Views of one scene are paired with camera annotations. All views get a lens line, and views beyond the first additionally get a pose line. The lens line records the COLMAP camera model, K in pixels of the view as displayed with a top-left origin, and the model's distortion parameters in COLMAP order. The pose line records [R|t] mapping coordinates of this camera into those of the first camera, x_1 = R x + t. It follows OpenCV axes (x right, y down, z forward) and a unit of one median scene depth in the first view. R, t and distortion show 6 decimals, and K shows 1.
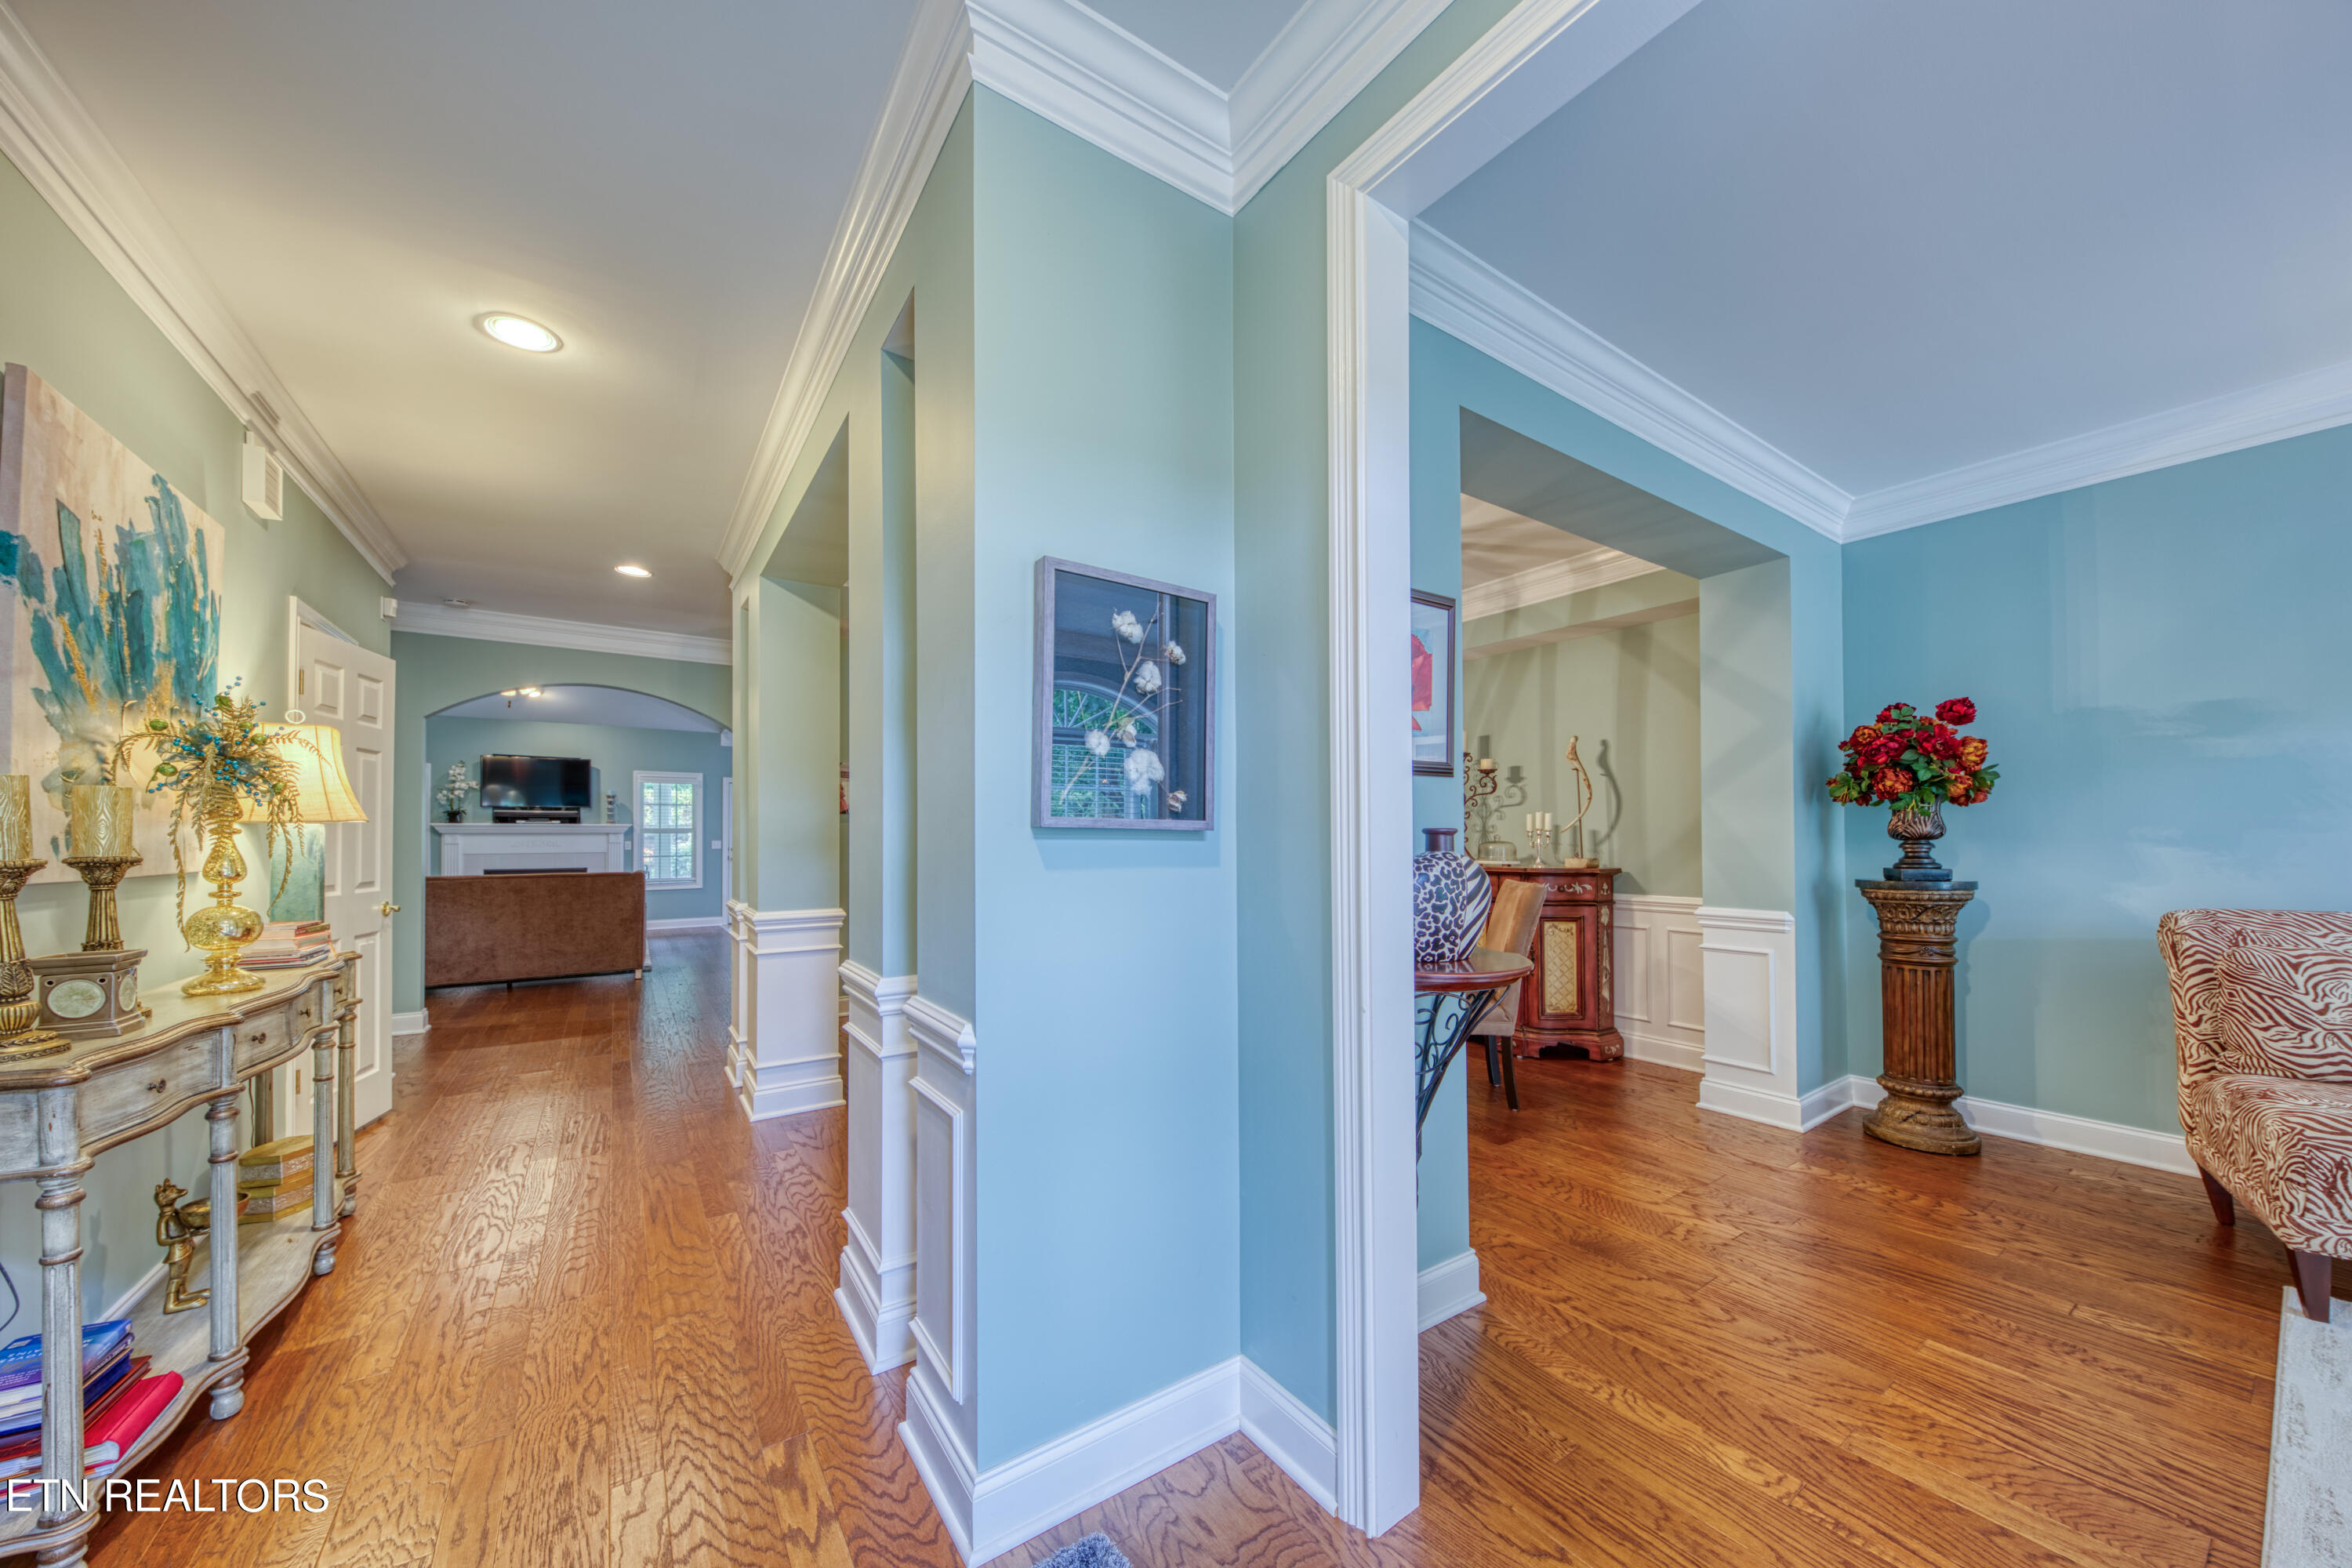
lens RADIAL K [[827.4, 0, 1202.9], [0, 827.4, 833.3], [0, 0, 1]] dist [-0.002514, -0.002290]
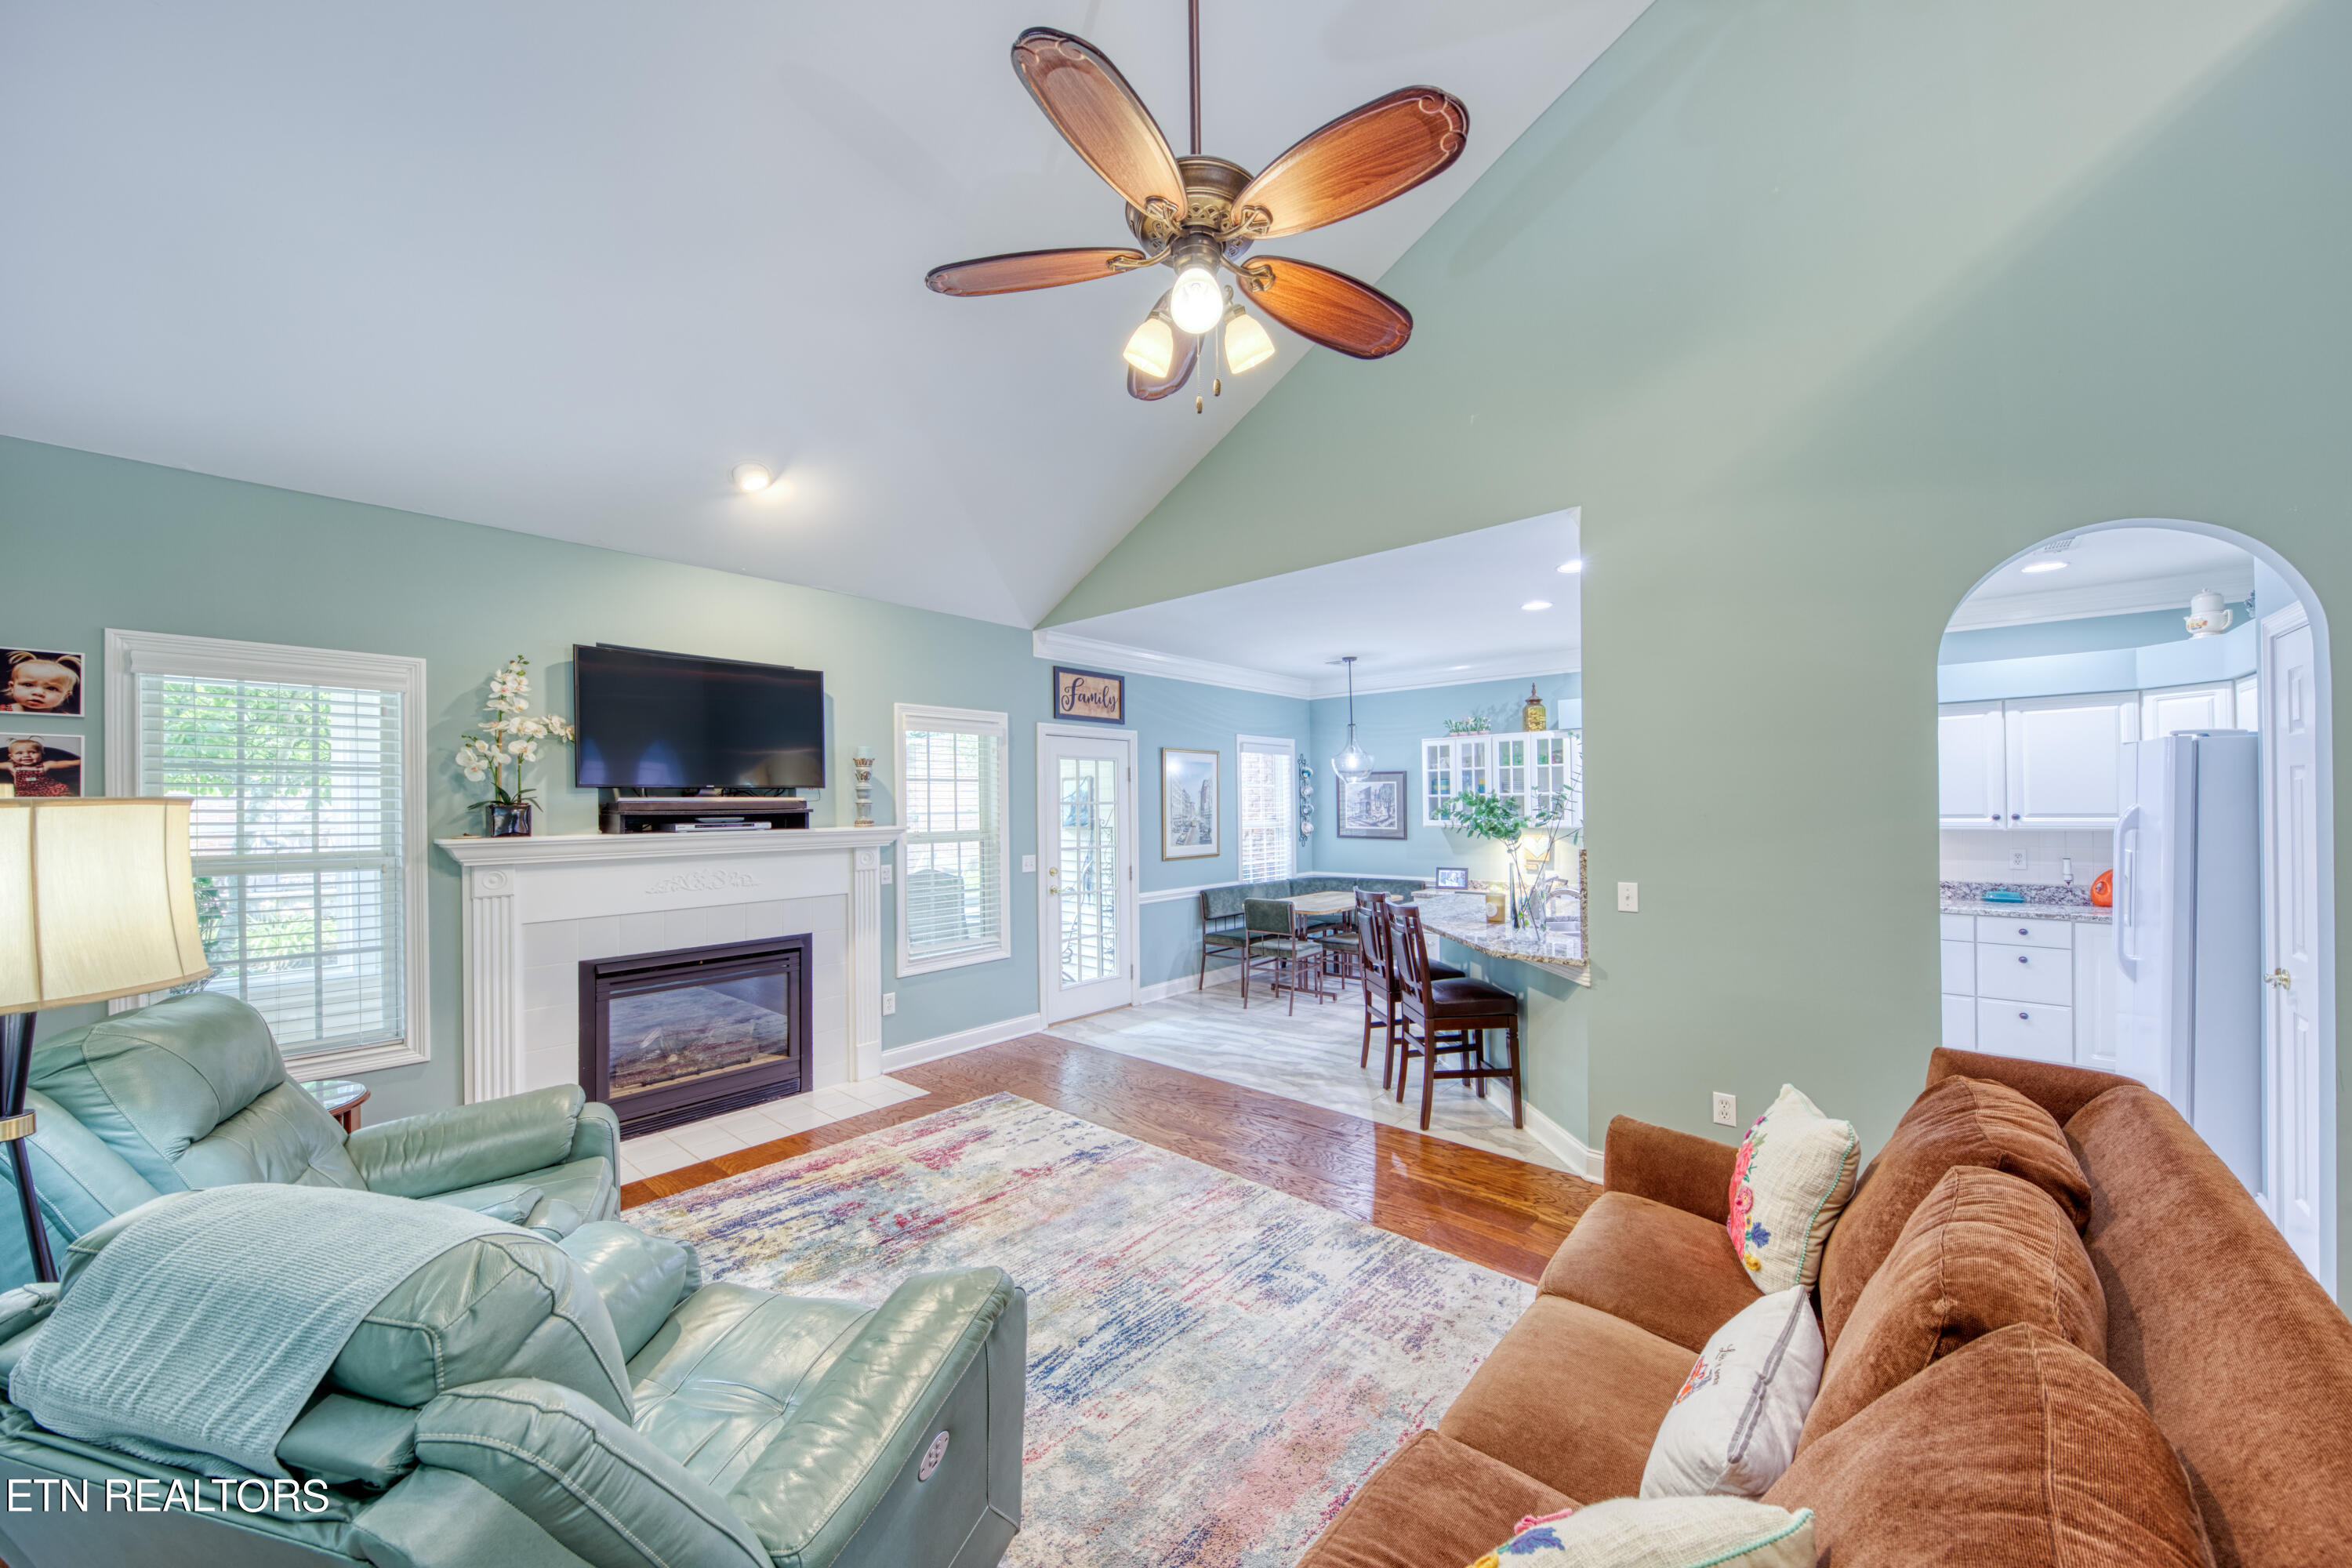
lens RADIAL K [[827.4, 0, 1194.6], [0, 827.4, 800.5], [0, 0, 1]] dist [-0.002514, -0.002290]
pose [[0.969976, 0.001609, 0.243196, -0.688078], [-0.003749, 0.999958, 0.008336, -0.030321], [-0.243172, -0.008998, 0.969941, 0.576244]]
